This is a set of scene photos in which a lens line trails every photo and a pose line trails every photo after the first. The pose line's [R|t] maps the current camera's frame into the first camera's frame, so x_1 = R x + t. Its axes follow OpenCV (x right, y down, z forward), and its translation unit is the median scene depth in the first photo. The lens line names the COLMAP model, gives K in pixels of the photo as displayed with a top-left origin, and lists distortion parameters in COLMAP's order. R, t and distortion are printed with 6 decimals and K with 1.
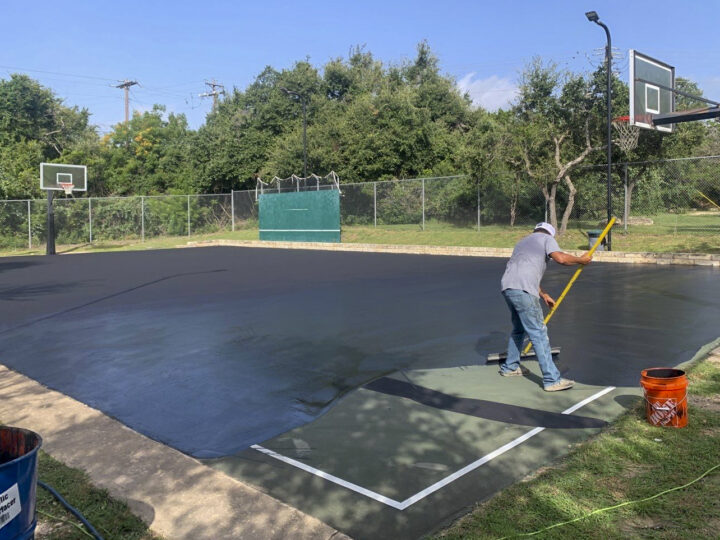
lens RADIAL K [[598.1, 0, 360.0], [0, 598.1, 270.0], [0, 0, 1]] dist [0.005270, -0.001142]
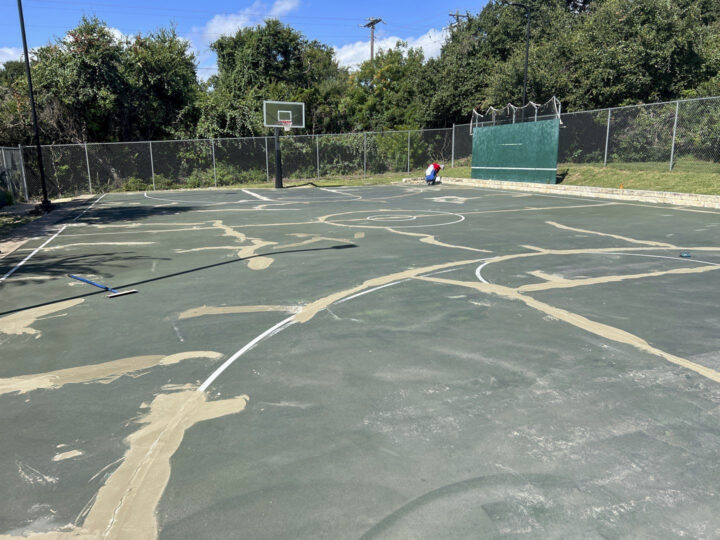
lens RADIAL K [[538.8, 0, 360.0], [0, 538.8, 270.0], [0, 0, 1]] dist [0.064421, -0.076951]
pose [[0.906528, 0.089457, -0.412558, 0.038869], [-0.036607, 0.990266, 0.134287, -0.016439], [0.420555, -0.106632, 0.900979, 0.159473]]
